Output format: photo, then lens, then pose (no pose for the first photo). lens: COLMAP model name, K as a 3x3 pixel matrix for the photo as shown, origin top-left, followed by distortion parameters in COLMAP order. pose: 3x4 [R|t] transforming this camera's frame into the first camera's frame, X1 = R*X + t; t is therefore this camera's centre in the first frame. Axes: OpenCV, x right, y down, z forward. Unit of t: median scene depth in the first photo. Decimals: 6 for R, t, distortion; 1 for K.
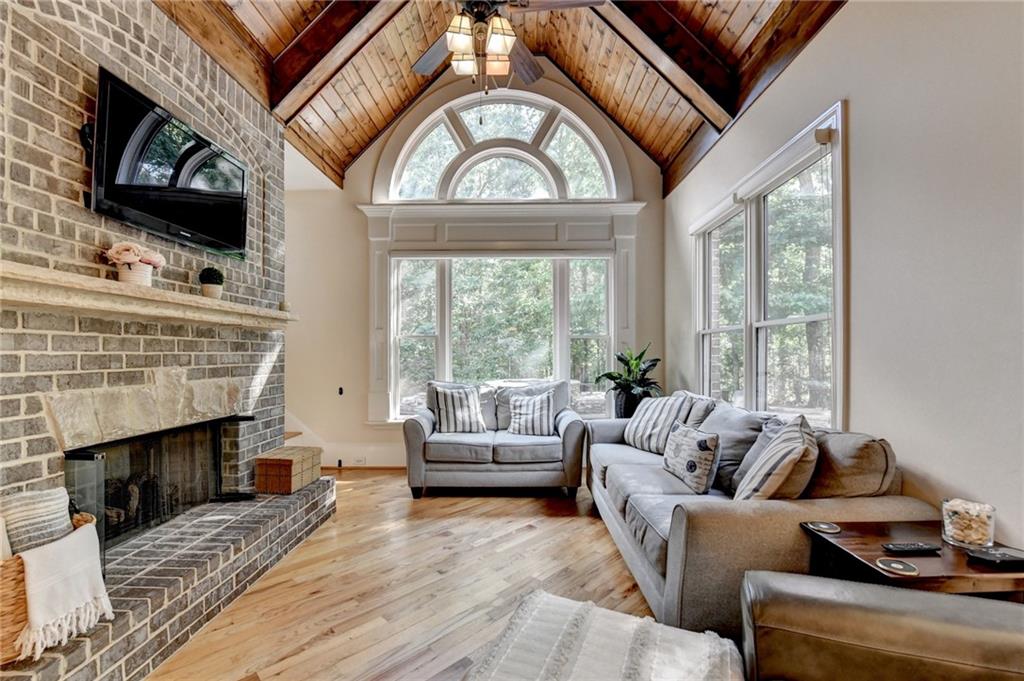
lens RADIAL K [[426.3, 0, 515.6], [0, 426.3, 352.4], [0, 0, 1]] dist [-0.022156, -0.000036]
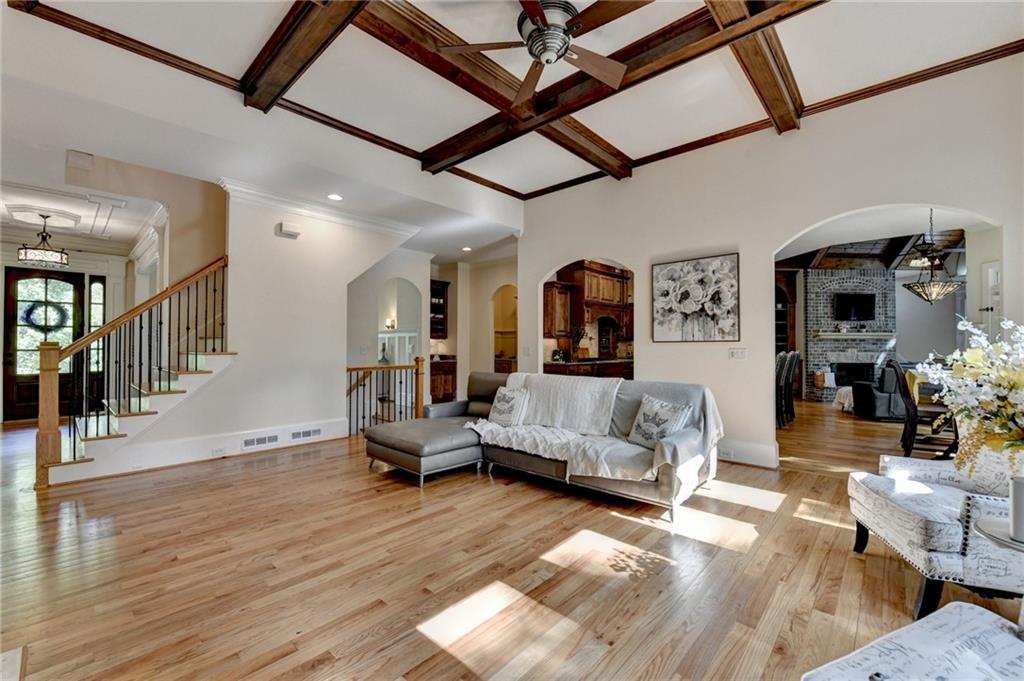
lens RADIAL K [[416.5, 0, 498.8], [0, 416.5, 341.4], [0, 0, 1]] dist [-0.021885, -0.000192]
pose [[0.045225, -0.002307, -0.998974, 2.355674], [0.001966, 0.999996, -0.002220, -0.029984], [0.998975, -0.001864, 0.045230, -2.065771]]
